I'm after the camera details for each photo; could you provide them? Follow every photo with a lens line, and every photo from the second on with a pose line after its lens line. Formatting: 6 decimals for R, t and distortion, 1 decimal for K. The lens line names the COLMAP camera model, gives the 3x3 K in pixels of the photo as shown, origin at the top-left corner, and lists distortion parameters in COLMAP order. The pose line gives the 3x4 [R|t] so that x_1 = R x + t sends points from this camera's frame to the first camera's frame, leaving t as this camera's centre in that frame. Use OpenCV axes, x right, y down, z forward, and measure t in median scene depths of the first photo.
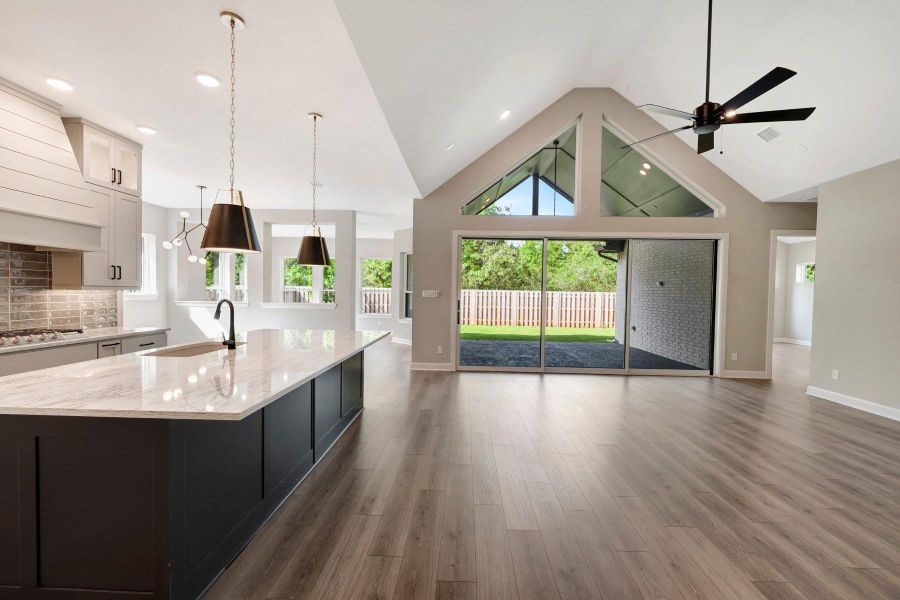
lens RADIAL K [[363.7, 0, 450.0], [0, 363.7, 304.0], [0, 0, 1]] dist [-0.002529, 0.000829]
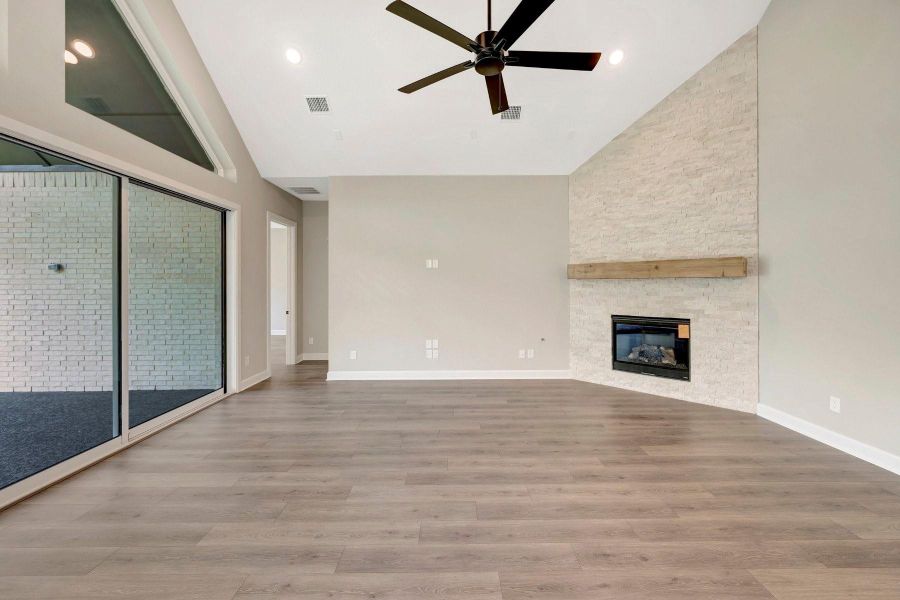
lens RADIAL K [[363.7, 0, 460.9], [0, 363.7, 282.6], [0, 0, 1]] dist [-0.002529, 0.000829]
pose [[-0.041074, -0.011483, 0.999090, -0.032769], [0.039983, 0.999114, 0.013127, -0.019990], [-0.998356, 0.040486, -0.040578, 0.564631]]
